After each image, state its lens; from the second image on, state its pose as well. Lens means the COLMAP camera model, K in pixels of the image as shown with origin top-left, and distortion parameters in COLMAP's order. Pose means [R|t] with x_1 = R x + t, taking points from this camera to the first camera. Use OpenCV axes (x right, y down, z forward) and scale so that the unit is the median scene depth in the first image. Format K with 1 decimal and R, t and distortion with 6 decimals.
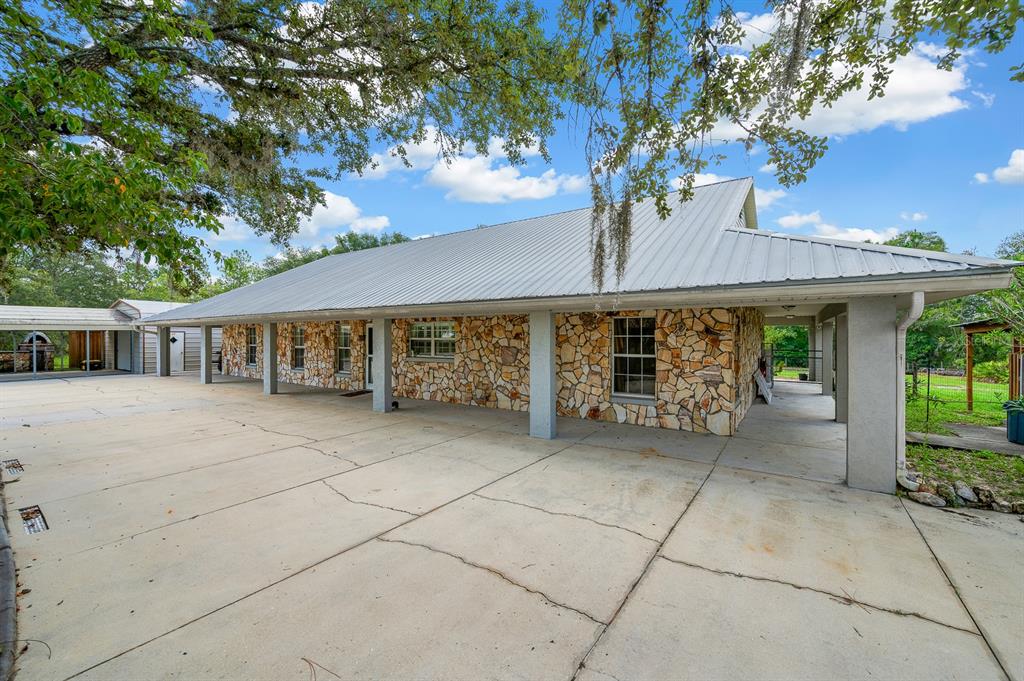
lens RADIAL K [[419.6, 0, 511.4], [0, 419.6, 340.1], [0, 0, 1]] dist [-0.003764, -0.000122]
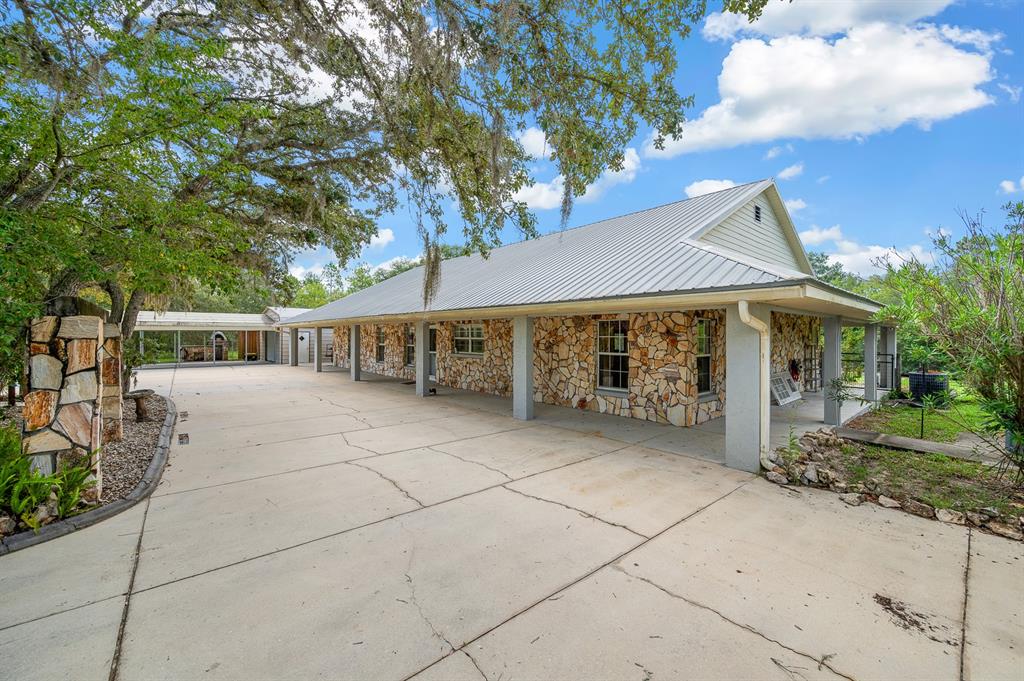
lens RADIAL K [[419.6, 0, 510.9], [0, 419.6, 337.5], [0, 0, 1]] dist [-0.003764, -0.000122]
pose [[0.967120, 0.006478, -0.254239, 0.316172], [-0.008614, 0.999936, -0.007289, 0.003345], [0.254175, 0.009240, 0.967114, -0.174281]]
